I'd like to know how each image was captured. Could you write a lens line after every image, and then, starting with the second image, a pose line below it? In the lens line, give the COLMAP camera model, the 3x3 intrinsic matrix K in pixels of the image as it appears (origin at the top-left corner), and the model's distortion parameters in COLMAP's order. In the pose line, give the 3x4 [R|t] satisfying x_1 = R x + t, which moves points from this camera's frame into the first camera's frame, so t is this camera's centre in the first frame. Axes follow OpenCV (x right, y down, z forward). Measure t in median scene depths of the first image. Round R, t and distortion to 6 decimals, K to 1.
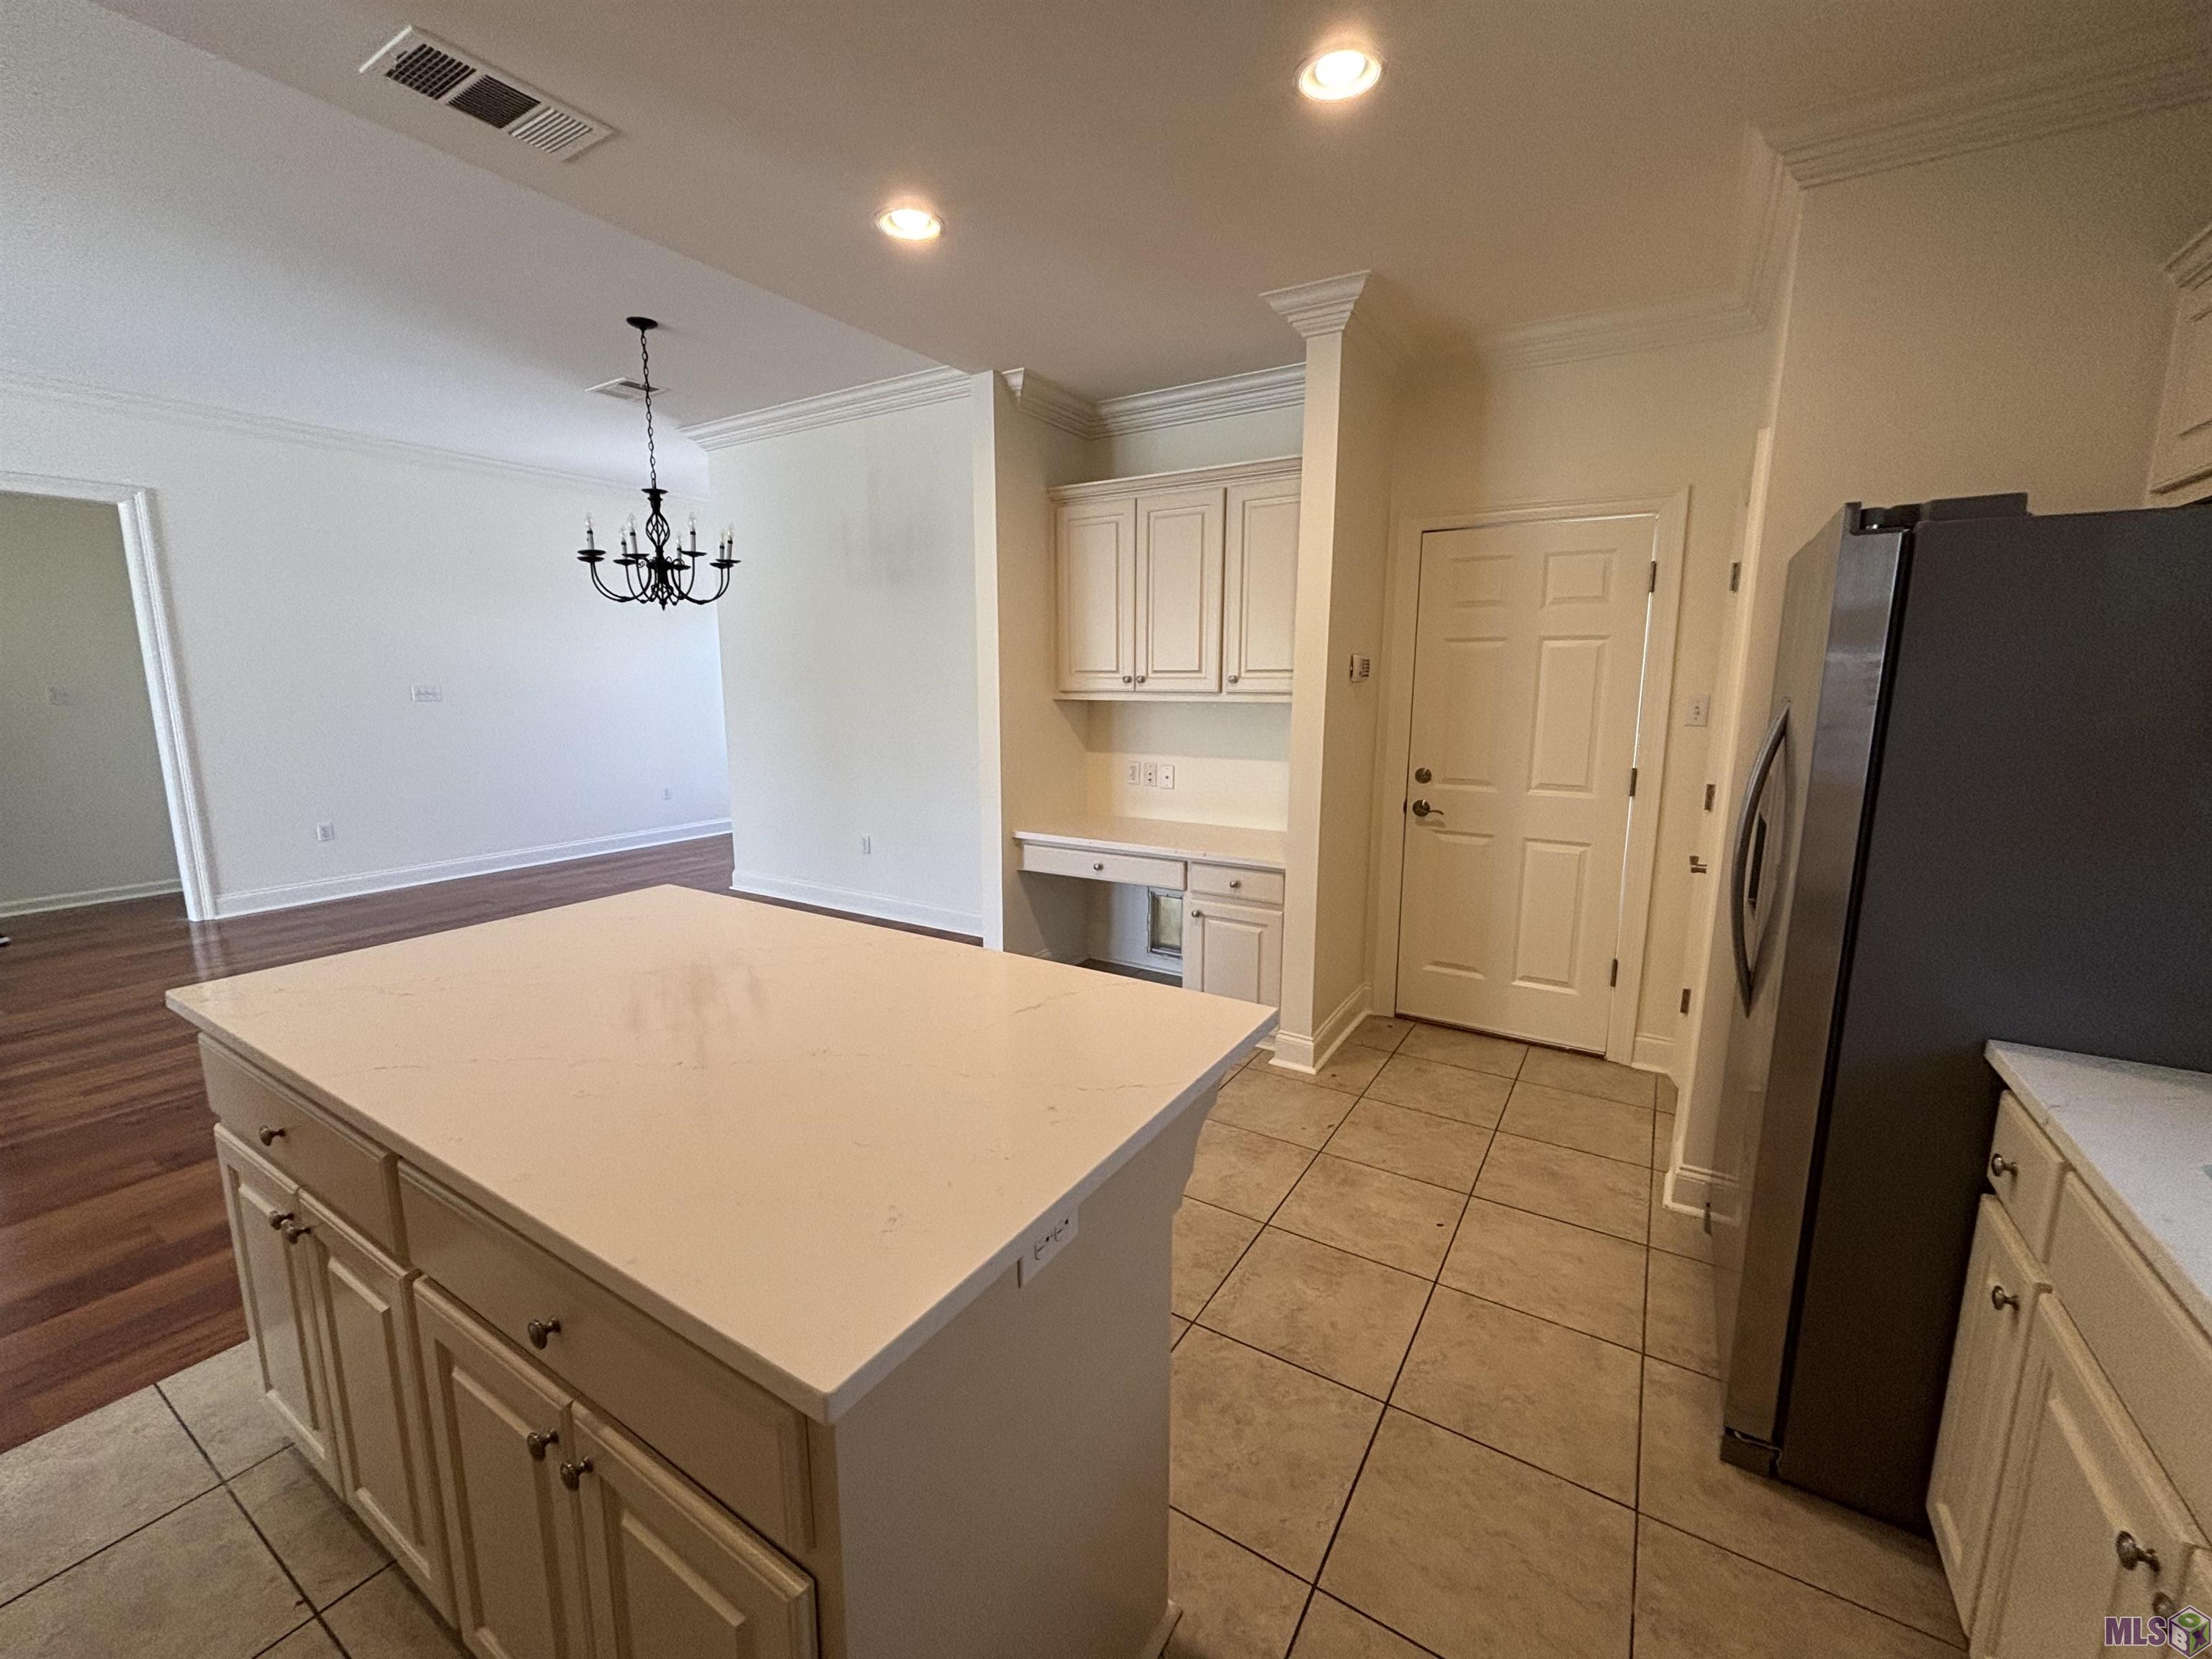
lens RADIAL K [[898.4, 0, 1112.3], [0, 898.4, 828.0], [0, 0, 1]] dist [0.000040, 0.000020]
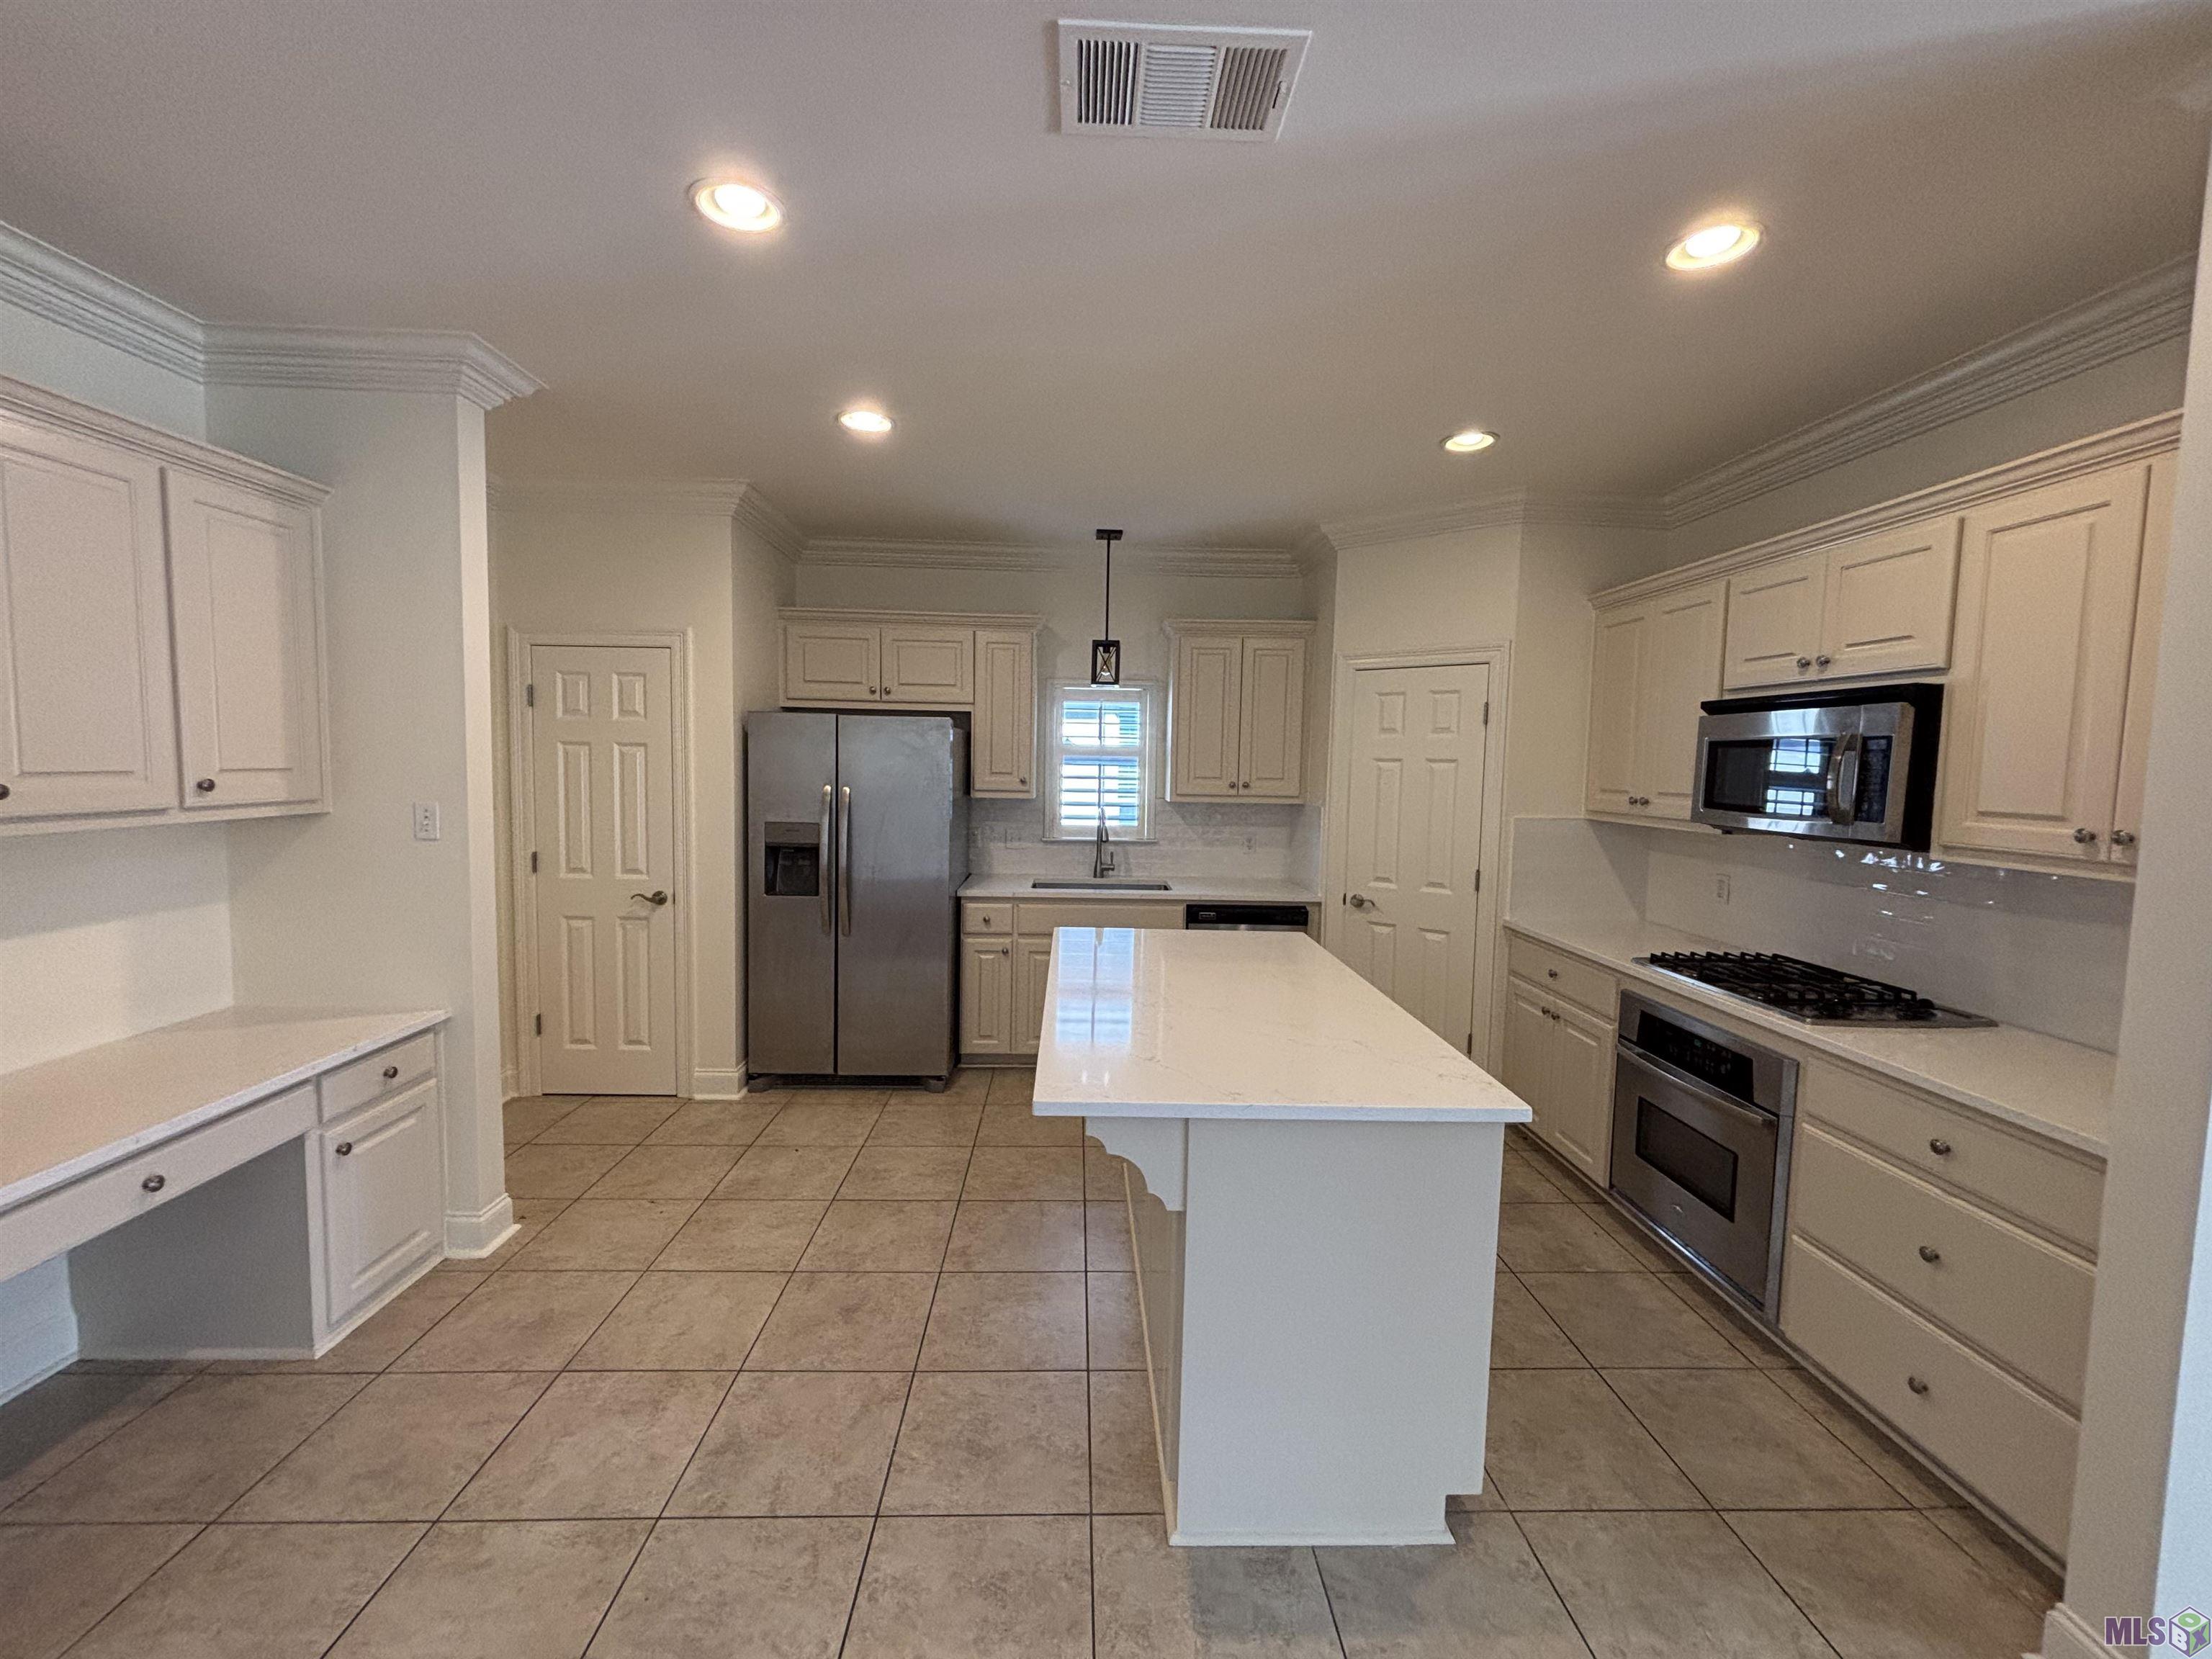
lens RADIAL K [[892.7, 0, 1104.8], [0, 892.7, 820.0], [0, 0, 1]] dist [0.000967, 0.000359]
pose [[-0.553426, -0.069357, 0.830005, -0.693746], [0.119582, 0.979586, 0.161590, -0.166105], [-0.824269, 0.188681, -0.533835, 0.817017]]
